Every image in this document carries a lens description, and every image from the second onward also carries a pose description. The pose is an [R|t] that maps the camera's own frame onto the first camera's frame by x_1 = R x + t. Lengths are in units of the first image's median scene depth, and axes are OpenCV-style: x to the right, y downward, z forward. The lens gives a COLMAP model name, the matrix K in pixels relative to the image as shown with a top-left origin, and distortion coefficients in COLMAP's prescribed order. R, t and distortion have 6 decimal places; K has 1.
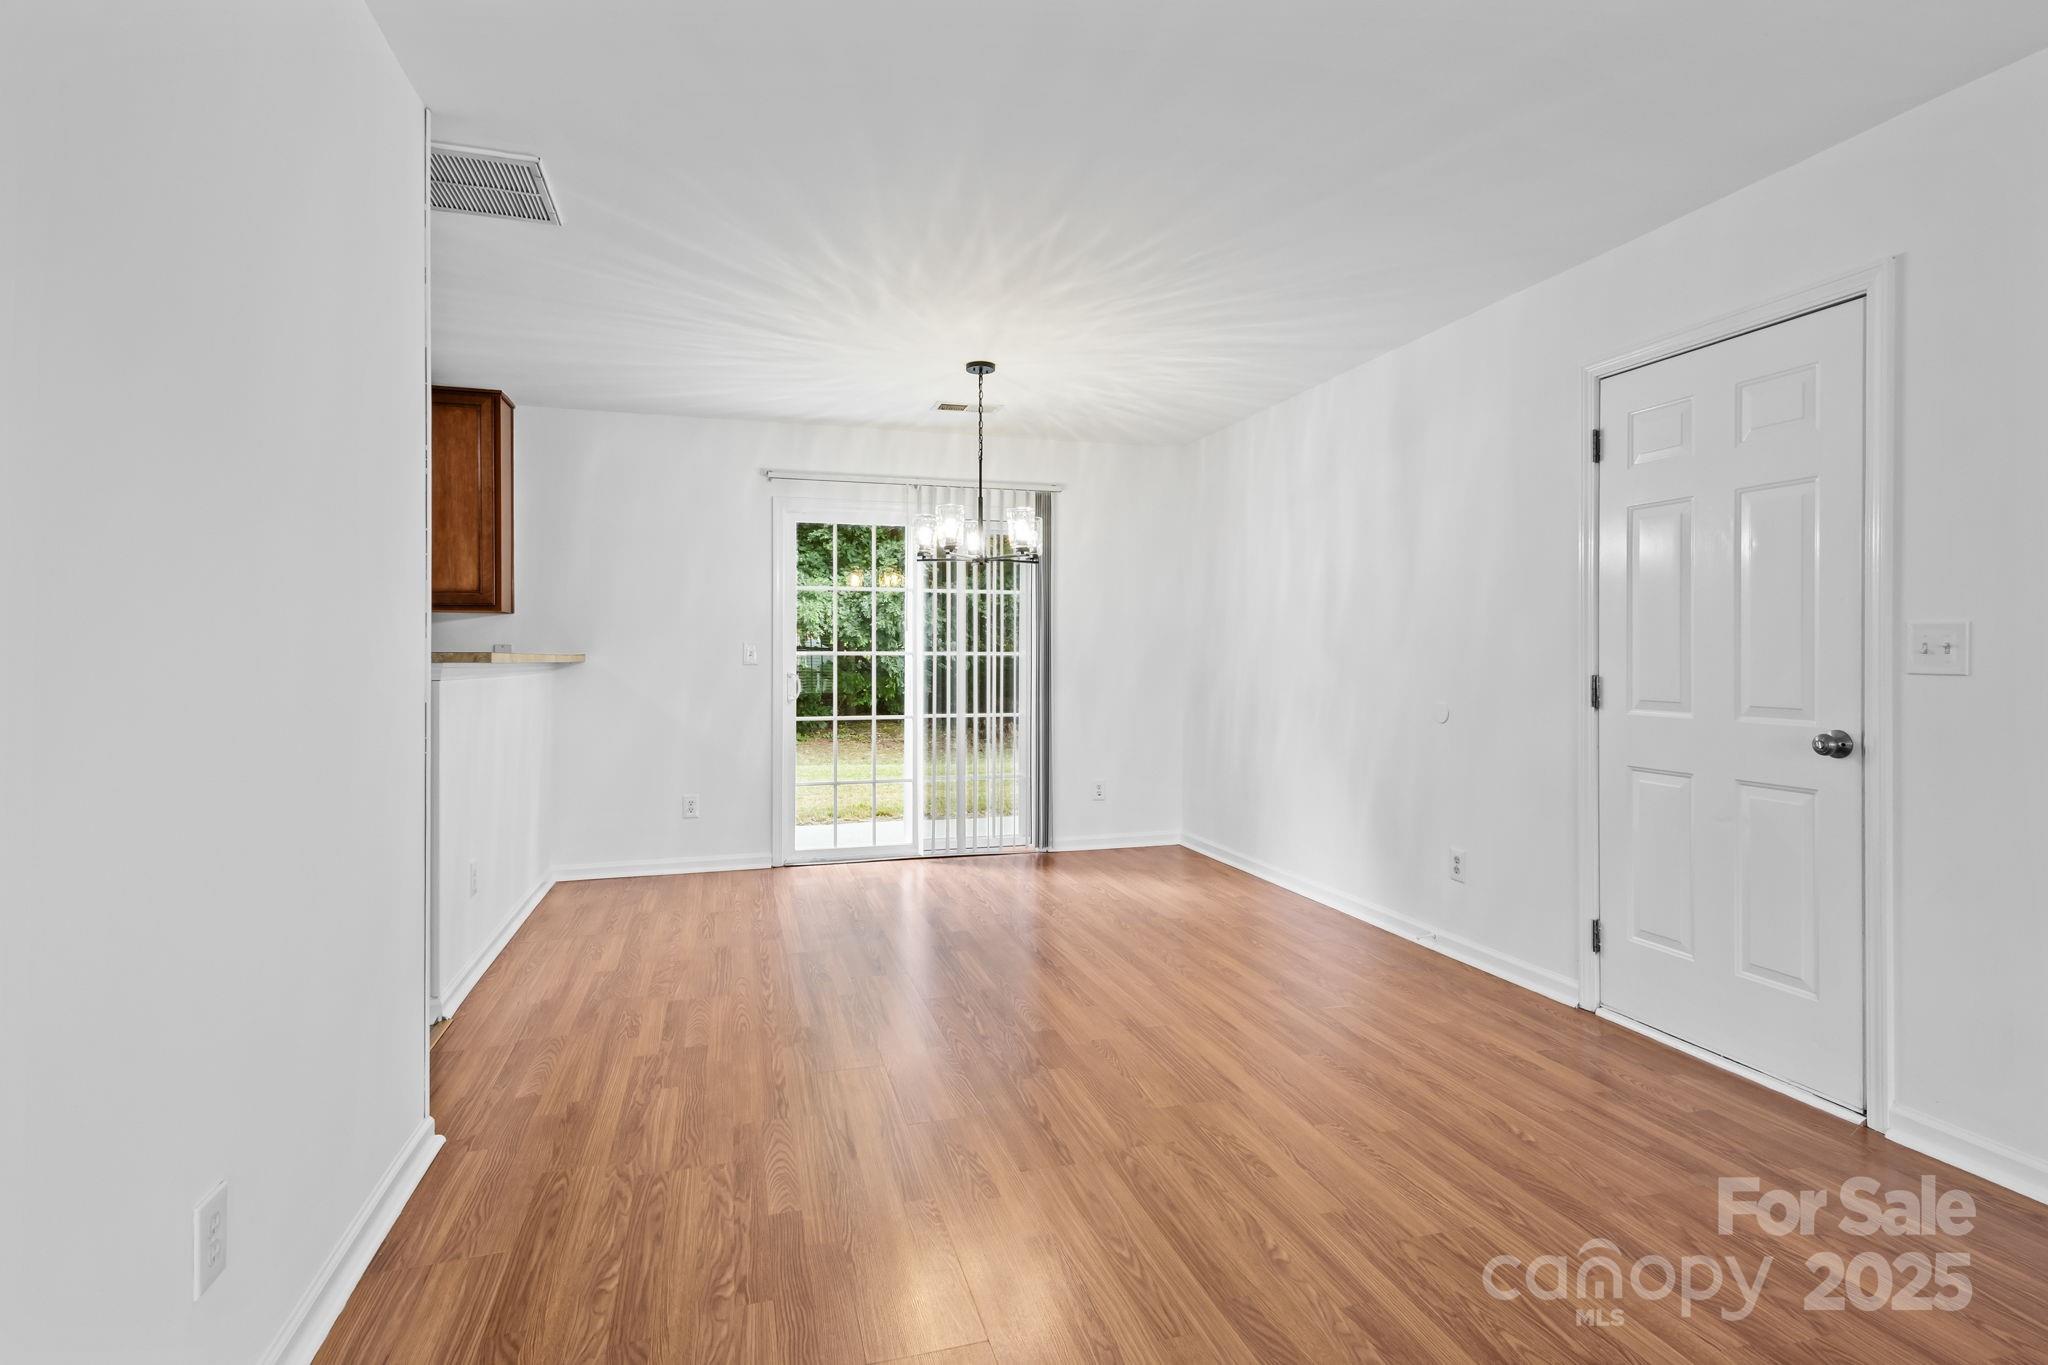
lens RADIAL K [[1014.0, 0, 1023.1], [0, 1014.0, 671.6], [0, 0, 1]] dist [0.022357, -0.002468]
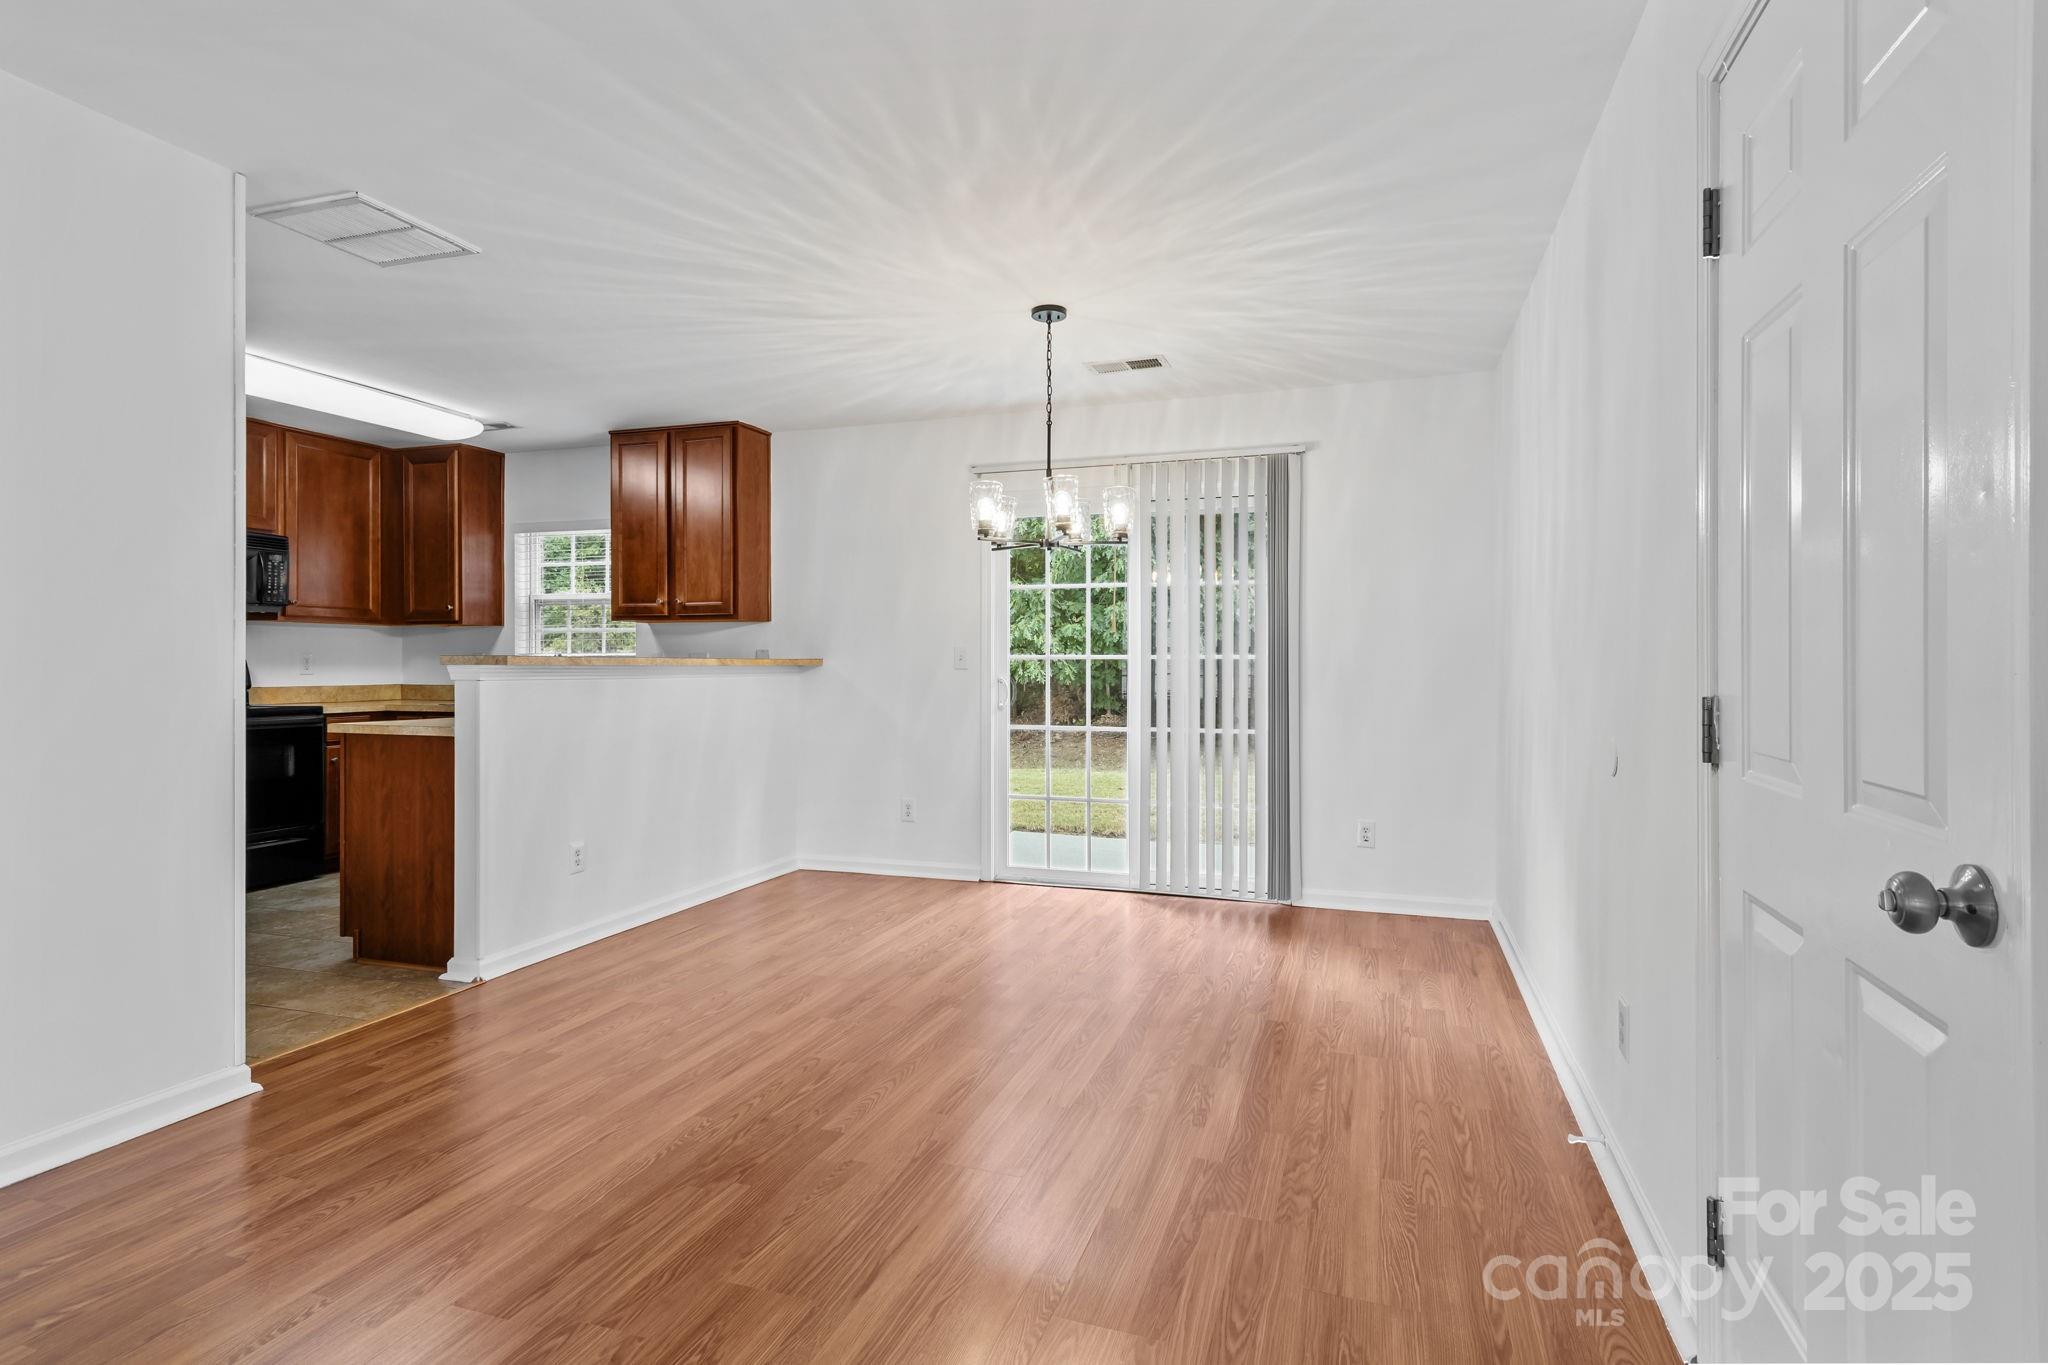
lens RADIAL K [[1014.0, 0, 1029.3], [0, 1014.0, 674.5], [0, 0, 1]] dist [0.022357, -0.002468]
pose [[0.818576, 0.008019, -0.574343, 0.386208], [-0.010318, 0.999946, -0.000745, -0.002134], [0.574306, 0.006536, 0.818614, 0.280658]]
